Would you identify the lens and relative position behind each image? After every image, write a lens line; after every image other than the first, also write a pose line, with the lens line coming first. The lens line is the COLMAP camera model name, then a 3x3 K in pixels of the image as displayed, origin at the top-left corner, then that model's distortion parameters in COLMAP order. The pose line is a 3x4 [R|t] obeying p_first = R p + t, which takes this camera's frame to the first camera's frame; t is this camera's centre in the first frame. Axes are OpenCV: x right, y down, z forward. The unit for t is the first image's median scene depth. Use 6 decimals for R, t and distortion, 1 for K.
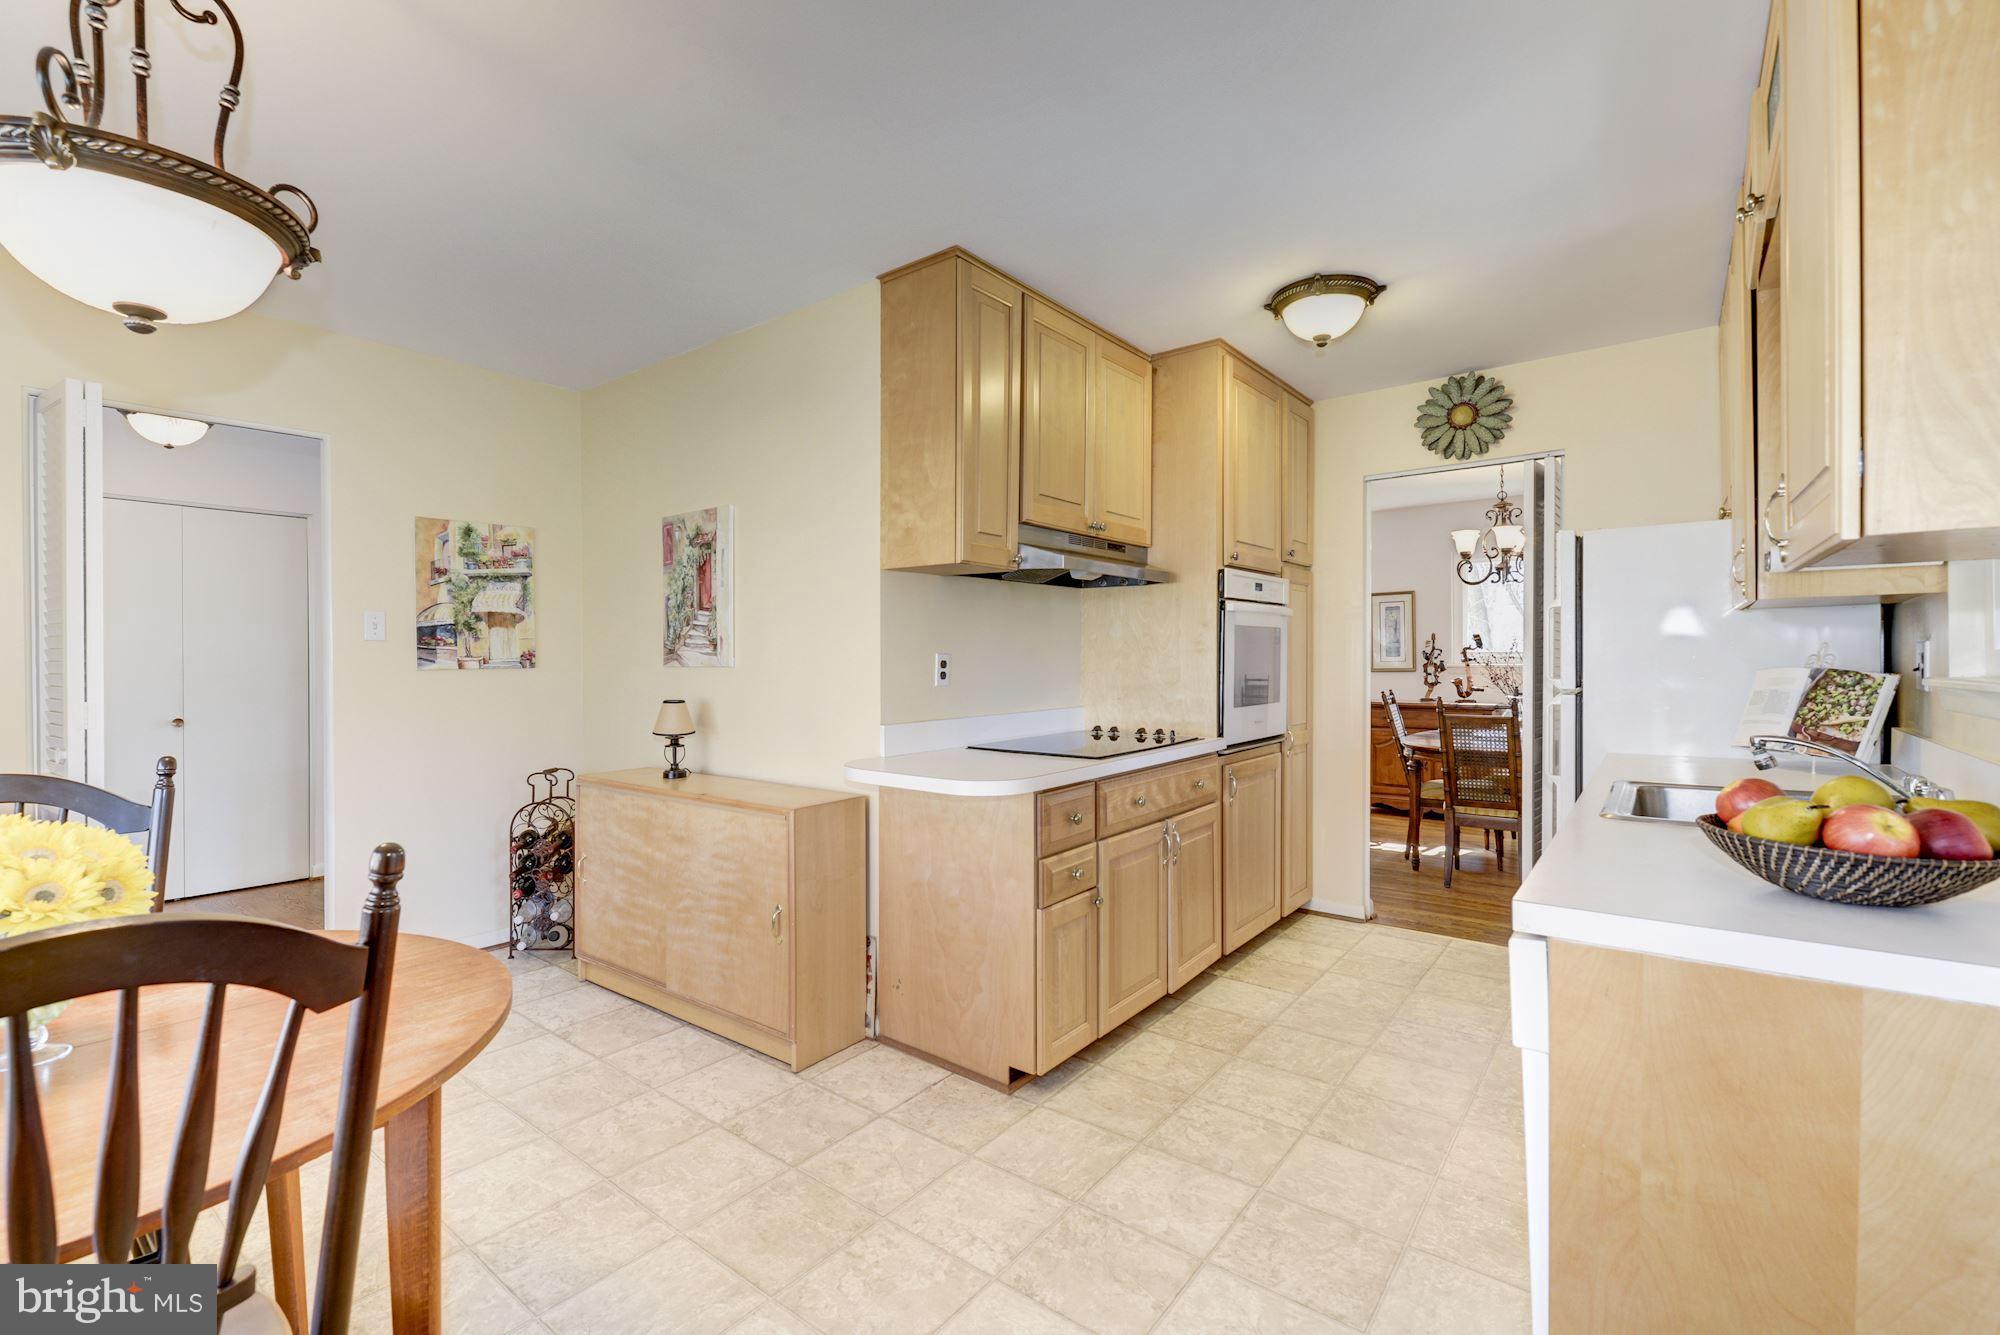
lens RADIAL K [[860.7, 0, 964.0], [0, 860.7, 667.6], [0, 0, 1]] dist [0.010613, -0.003747]
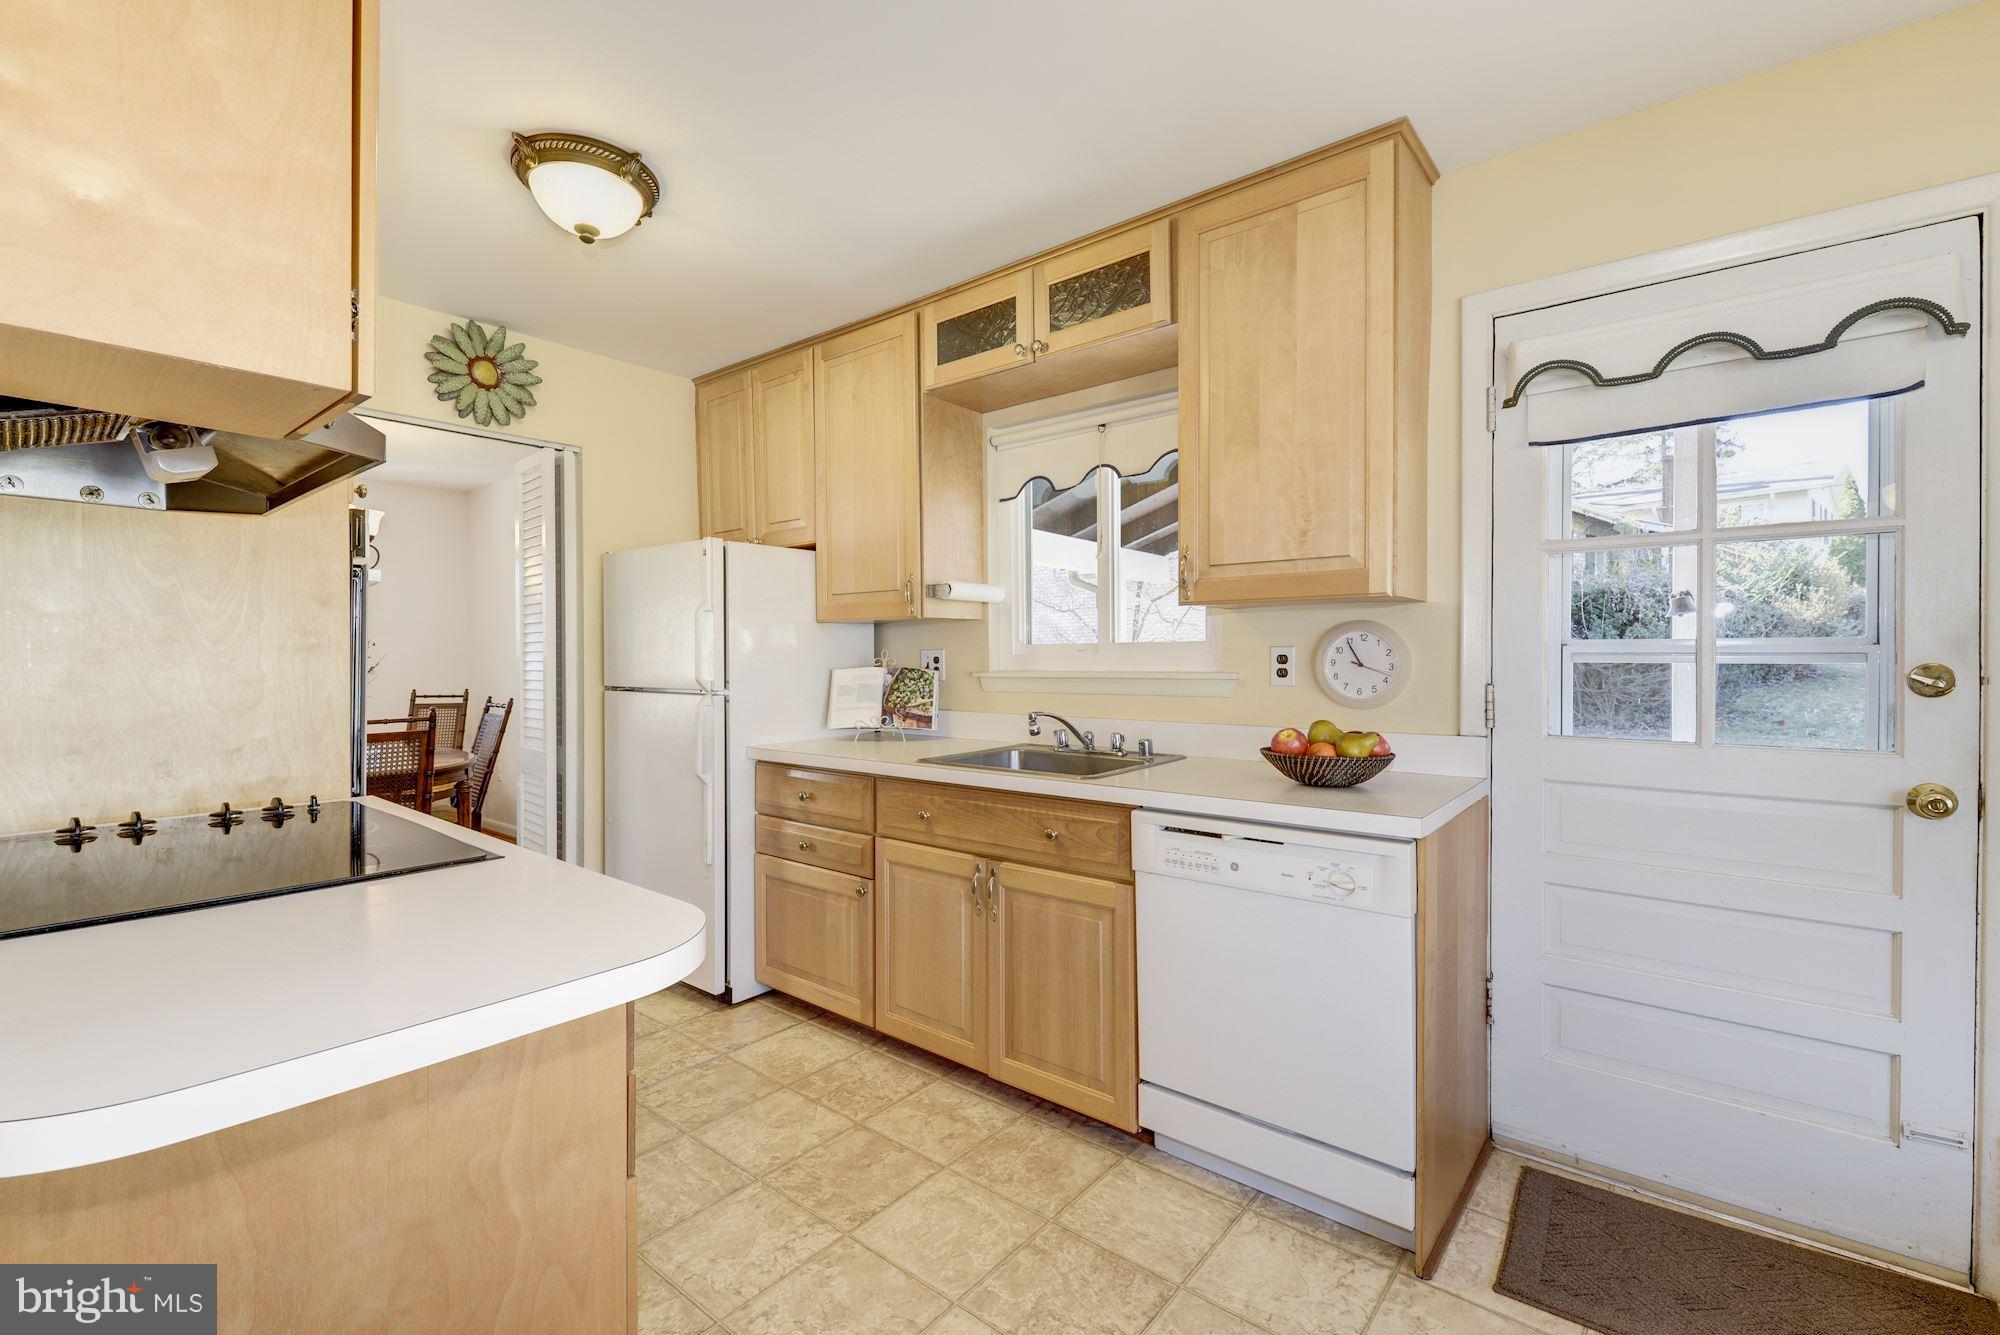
lens RADIAL K [[860.7, 0, 978.7], [0, 860.7, 664.6], [0, 0, 1]] dist [0.010613, -0.003747]
pose [[0.018973, -0.005273, 0.999806, -0.178787], [0.013616, 0.999895, 0.005015, -0.003848], [-0.999727, 0.013518, 0.019042, 0.355708]]
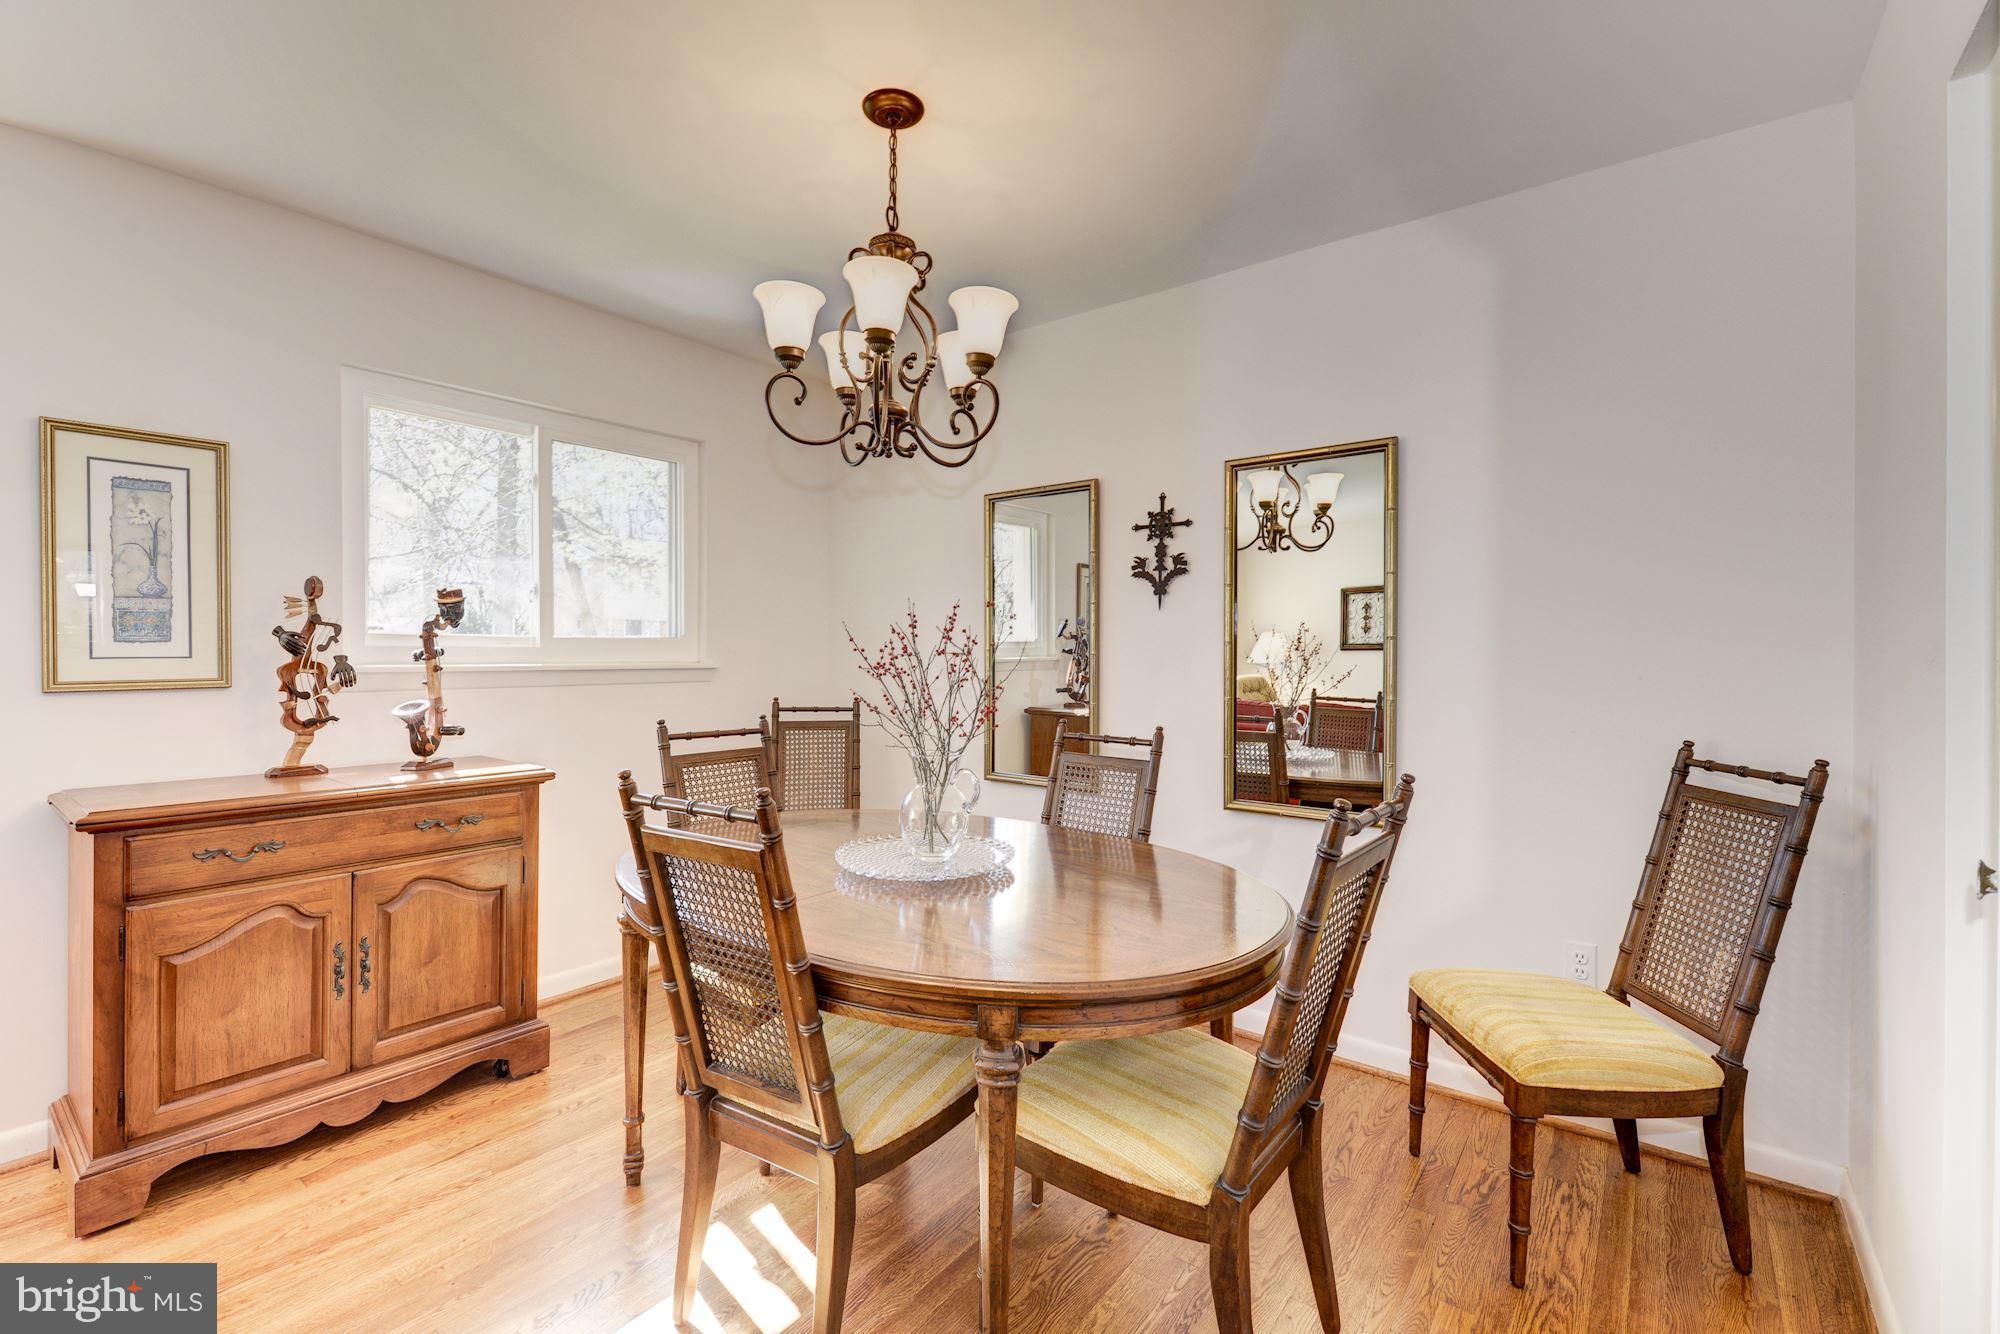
lens RADIAL K [[860.7, 0, 990.5], [0, 860.7, 648.7], [0, 0, 1]] dist [0.010613, -0.003747]
pose [[-0.020207, 0.007769, 0.999766, 0.249611], [0.000536, 0.999970, -0.007760, -0.010667], [-0.999796, 0.000379, -0.020211, 0.959586]]
